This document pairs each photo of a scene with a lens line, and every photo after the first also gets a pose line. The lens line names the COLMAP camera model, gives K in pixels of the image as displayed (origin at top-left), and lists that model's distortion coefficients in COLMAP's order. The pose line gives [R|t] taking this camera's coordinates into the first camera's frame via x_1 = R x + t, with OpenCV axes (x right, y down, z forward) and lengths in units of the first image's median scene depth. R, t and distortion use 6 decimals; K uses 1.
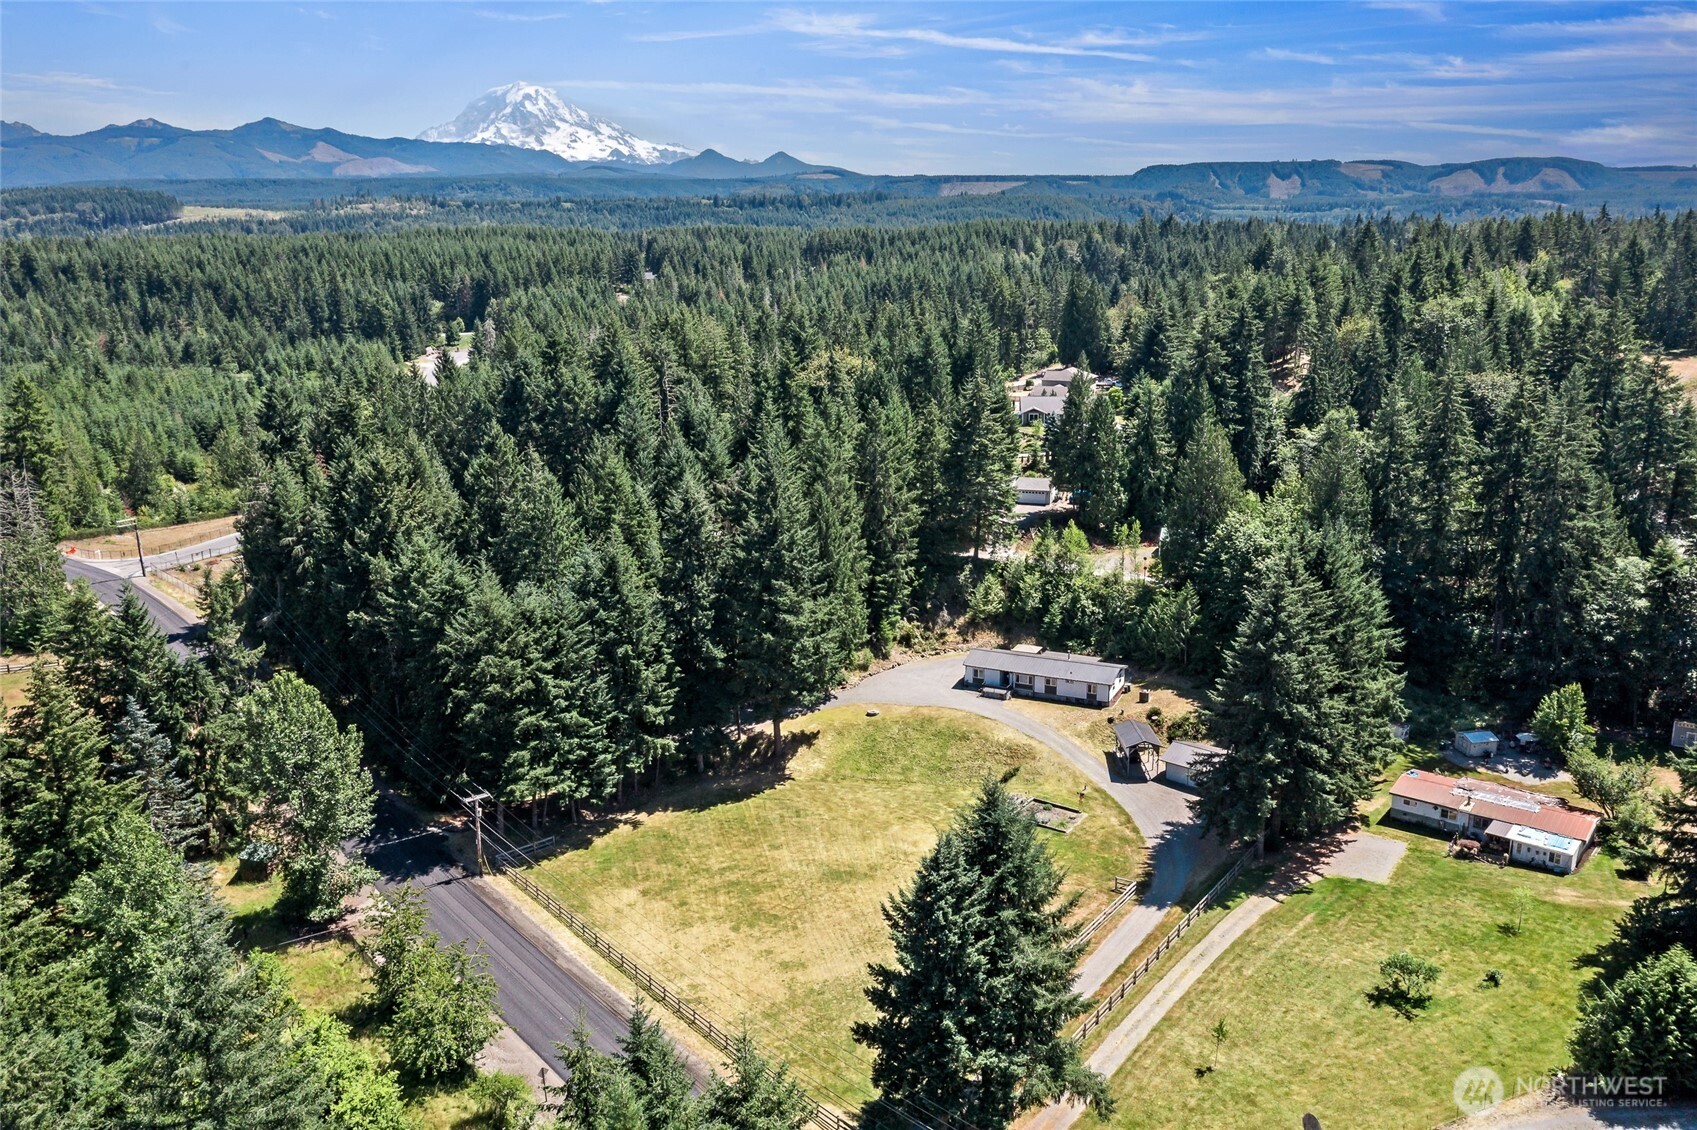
lens RADIAL K [[1343.3, 0, 848.5], [0, 1343.3, 565.0], [0, 0, 1]] dist [-0.038776, 0.002549]
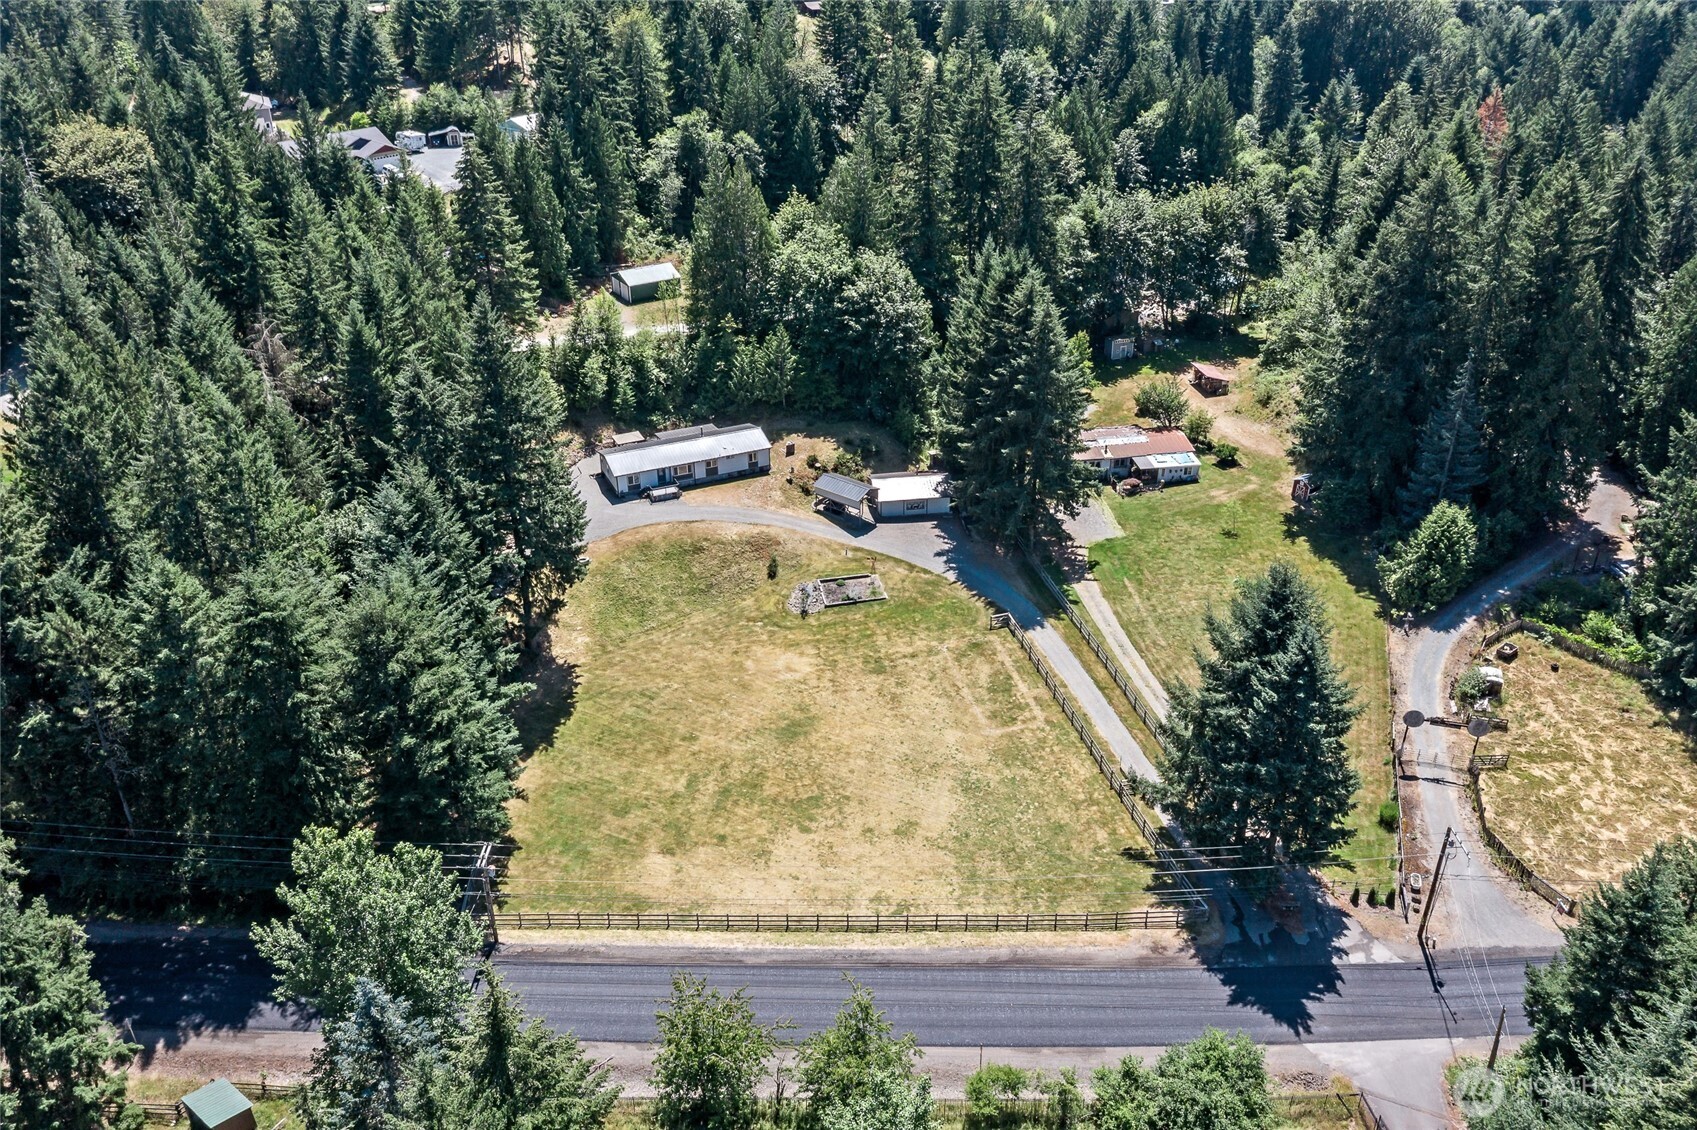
lens RADIAL K [[1343.3, 0, 848.5], [0, 1343.3, 565.0], [0, 0, 1]] dist [-0.038776, 0.002549]
pose [[0.646338, -0.364458, 0.670386, -0.489667], [0.187038, 0.927429, 0.323872, -0.148365], [-0.739773, -0.083943, 0.667600, 0.304855]]
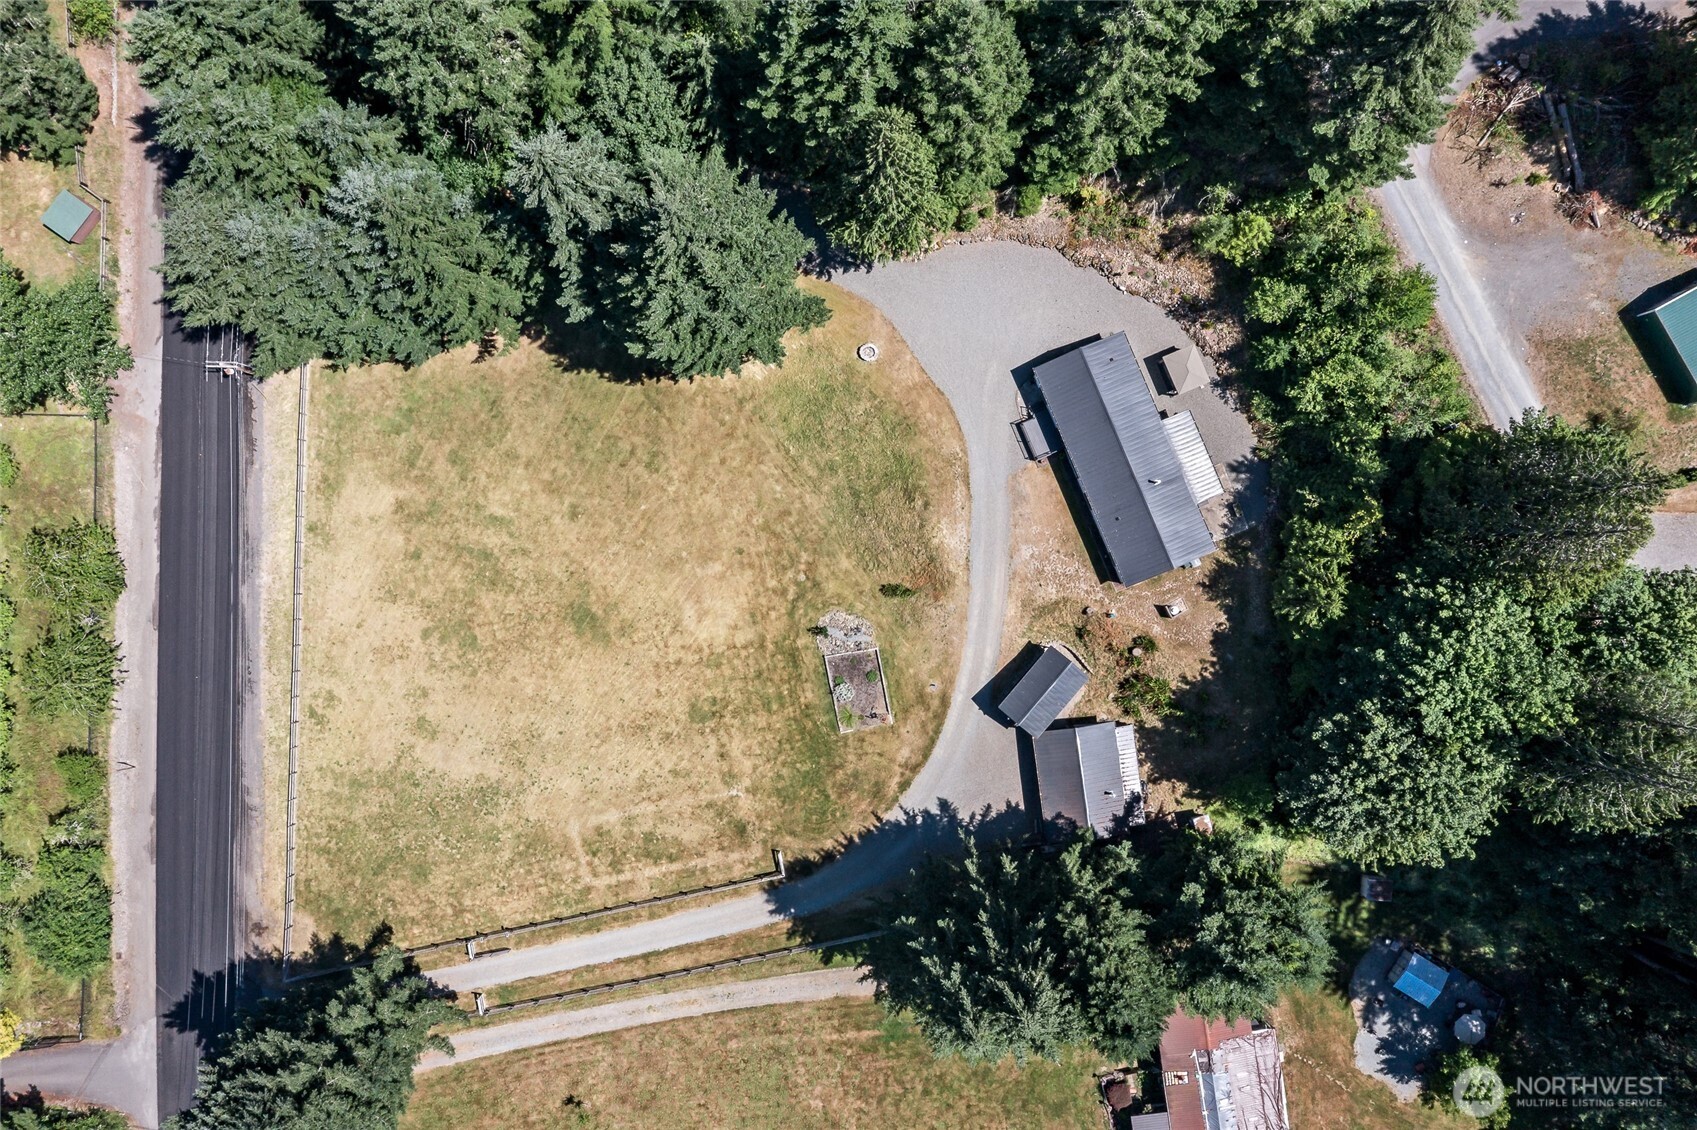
lens RADIAL K [[1343.3, 0, 848.5], [0, 1343.3, 565.0], [0, 0, 1]] dist [-0.038776, 0.002549]
pose [[0.749777, 0.661645, -0.007770, 0.094855], [-0.152527, 0.184246, 0.970973, -0.578114], [0.643871, -0.726828, 0.239062, 0.798801]]
